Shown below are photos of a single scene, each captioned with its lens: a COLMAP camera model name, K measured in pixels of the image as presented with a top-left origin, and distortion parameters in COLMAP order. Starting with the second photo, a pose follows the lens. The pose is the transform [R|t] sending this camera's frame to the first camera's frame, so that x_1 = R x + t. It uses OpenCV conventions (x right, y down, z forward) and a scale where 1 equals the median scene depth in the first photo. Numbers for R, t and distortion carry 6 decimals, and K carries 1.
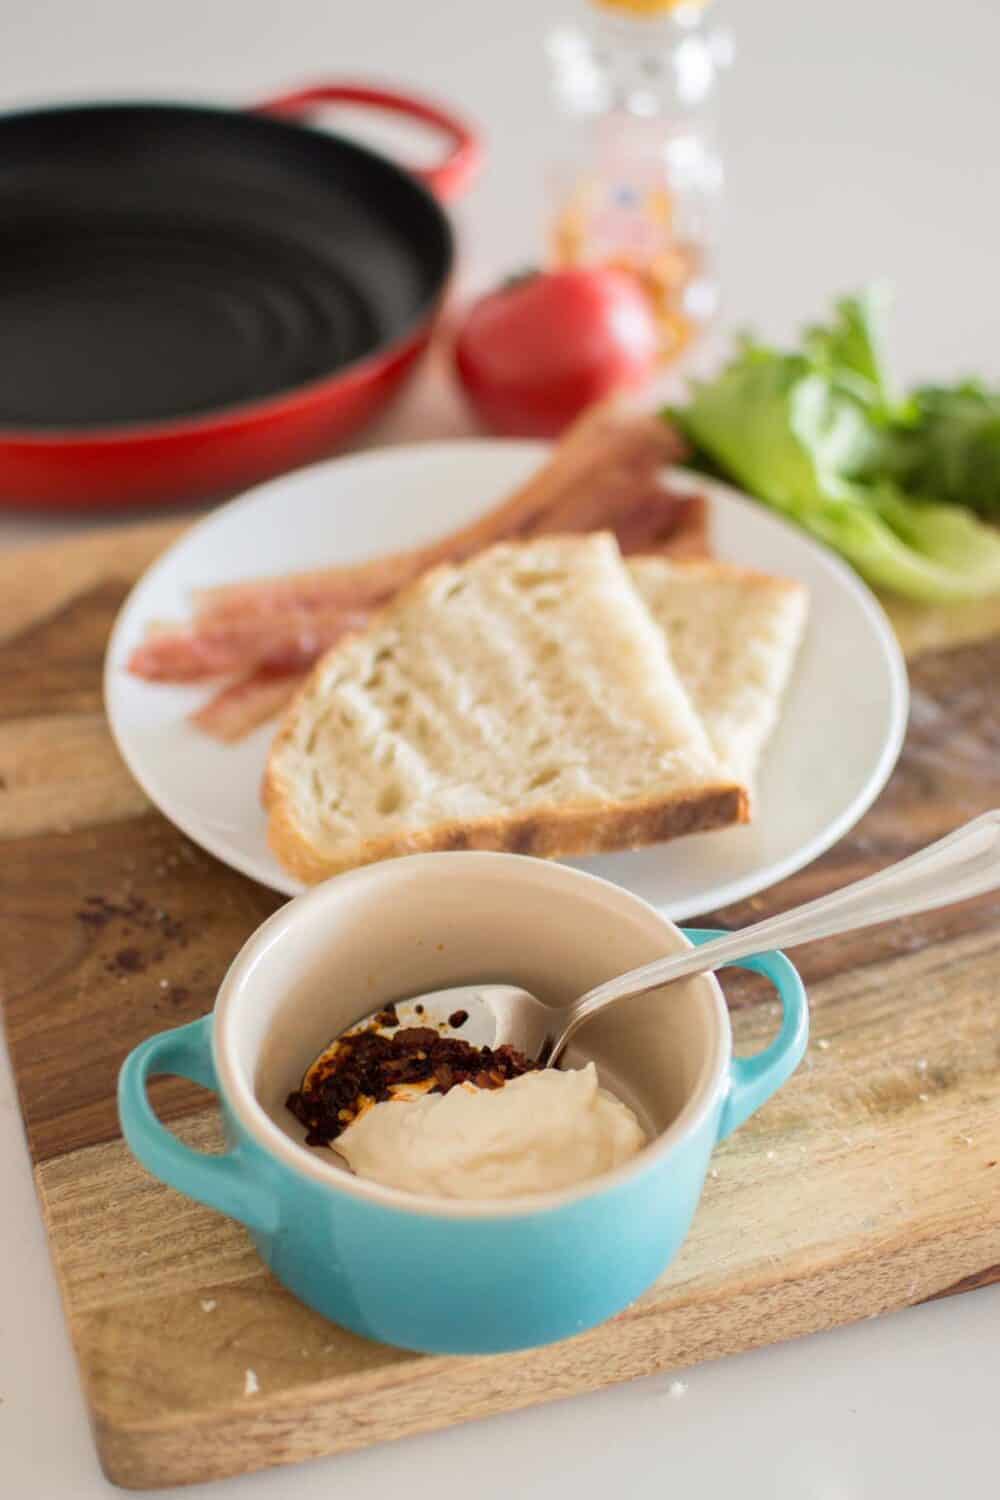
lens RADIAL K [[2327.7, 0, 493.4], [0, 2327.7, 760.0], [0, 0, 1]] dist [-0.182572, 0.000000]
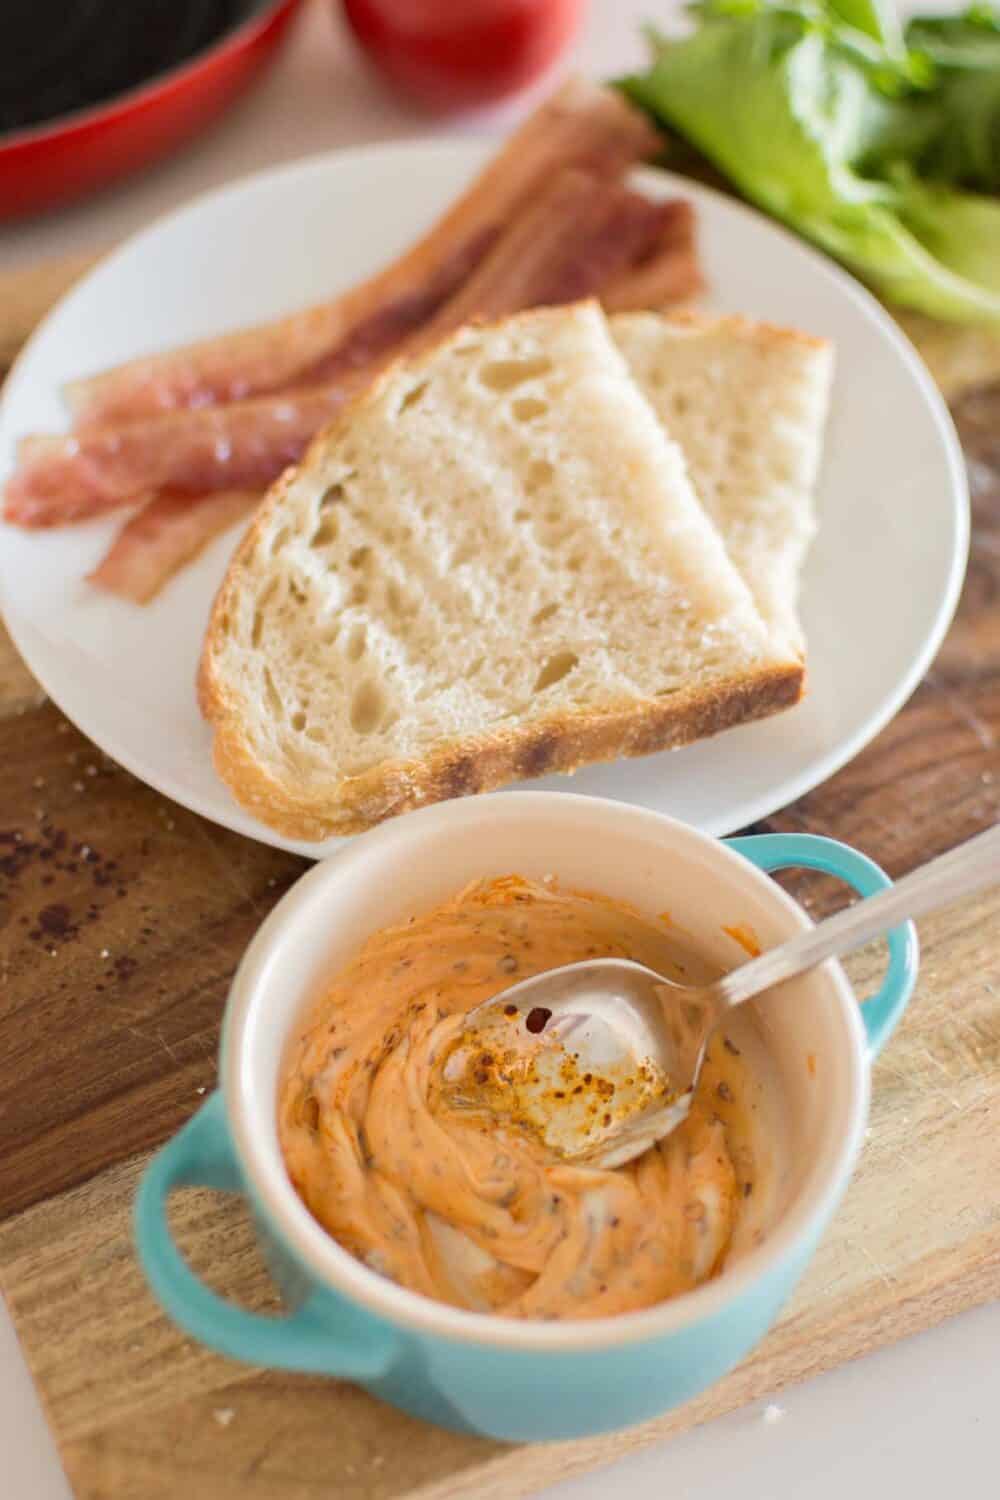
lens RADIAL K [[2327.7, 0, 504.0], [0, 2327.7, 752.9], [0, 0, 1]] dist [-0.182572, 0.000000]
pose [[0.994307, -0.076530, 0.074138, -0.062512], [0.055120, 0.964895, 0.256788, -0.183782], [-0.091187, -0.251239, 0.963620, 0.243099]]
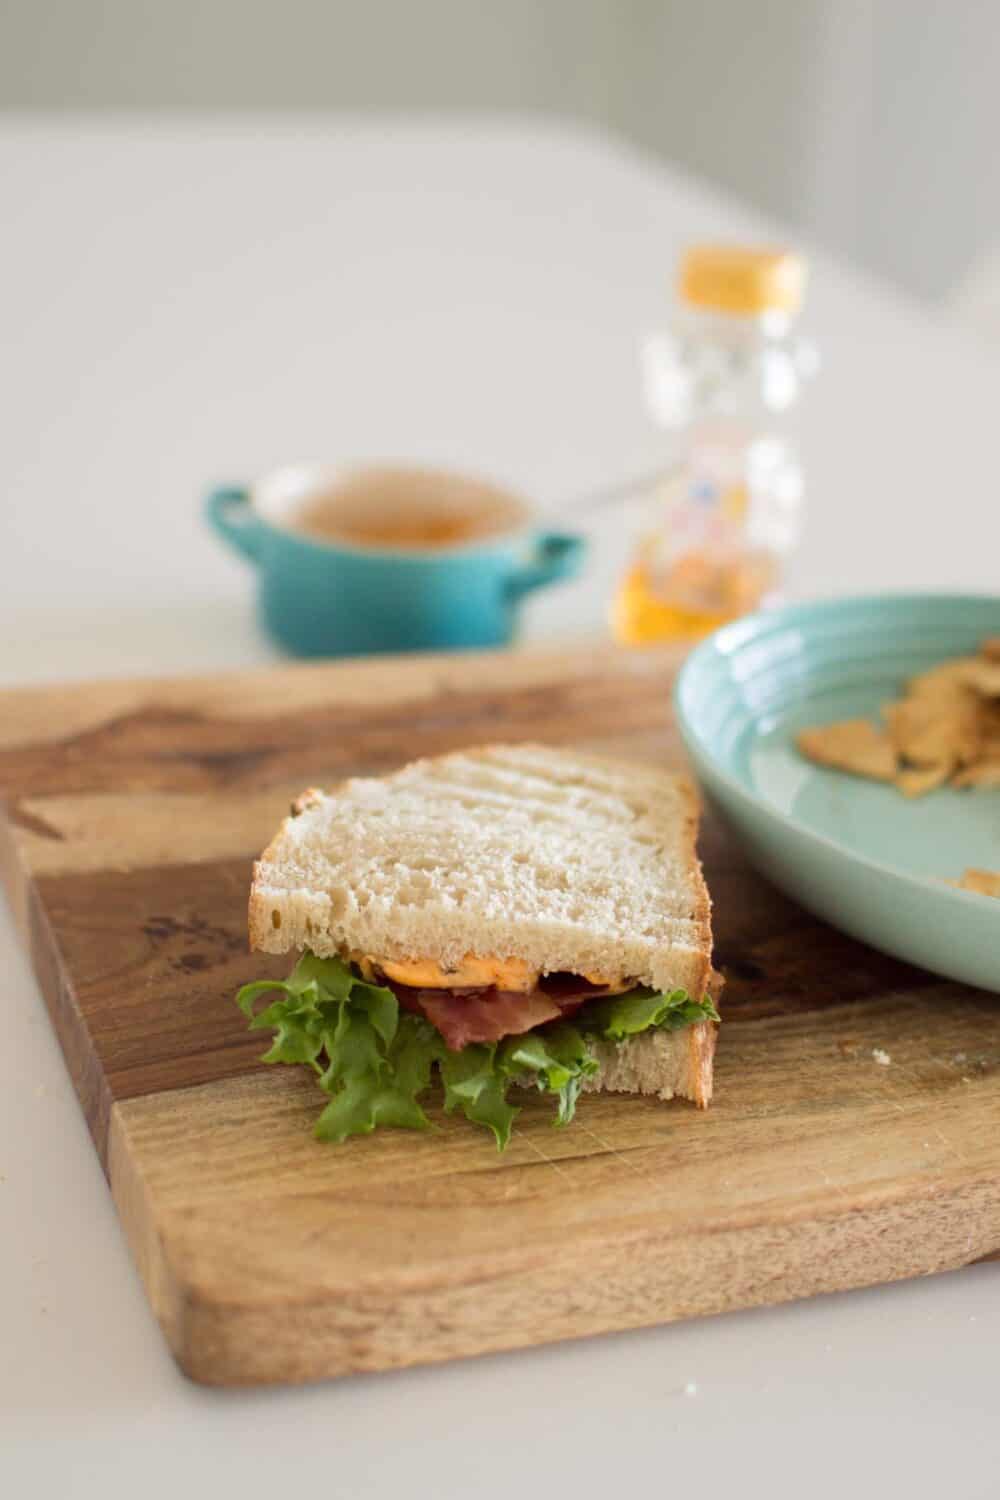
lens RADIAL K [[2327.7, 0, 491.6], [0, 2327.7, 744.3], [0, 0, 1]] dist [-0.182572, 0.000000]
pose [[0.997870, 0.031666, 0.057035, -0.094924], [-0.015333, 0.963647, -0.266740, 0.289894], [-0.063408, 0.265297, 0.962079, -0.030932]]
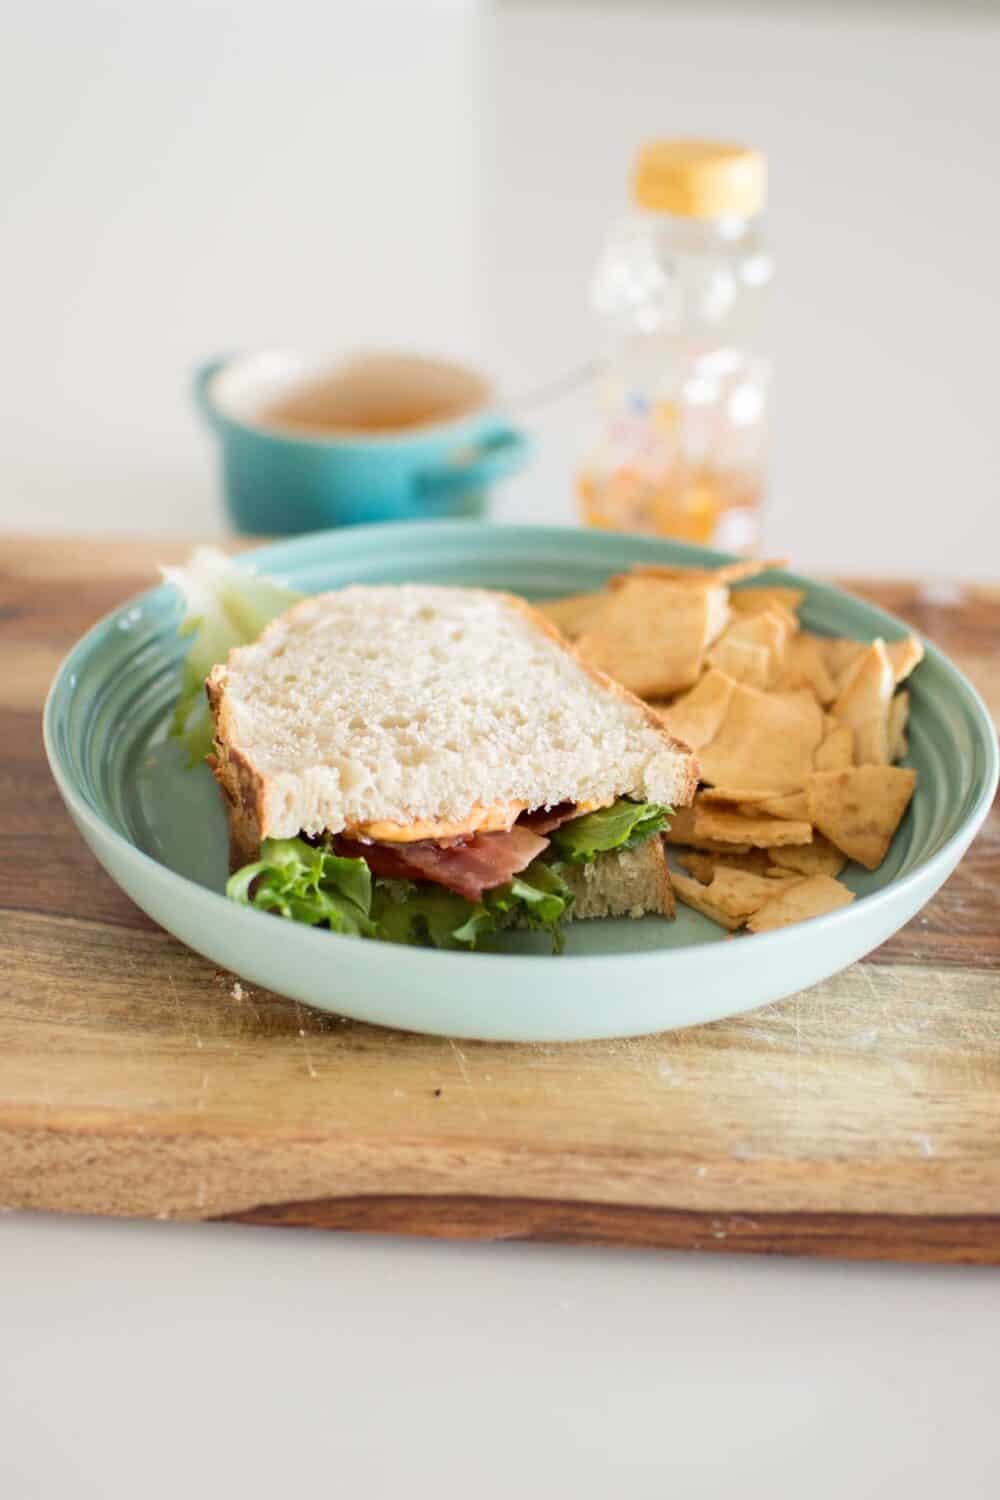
lens RADIAL K [[2327.7, 0, 492.8], [0, 2327.7, 751.5], [0, 0, 1]] dist [-0.182572, 0.000000]
pose [[0.934313, 0.170251, -0.313167, 0.564398], [-0.232631, 0.956906, -0.173822, 0.190037], [0.270078, 0.235256, 0.933655, 0.083191]]
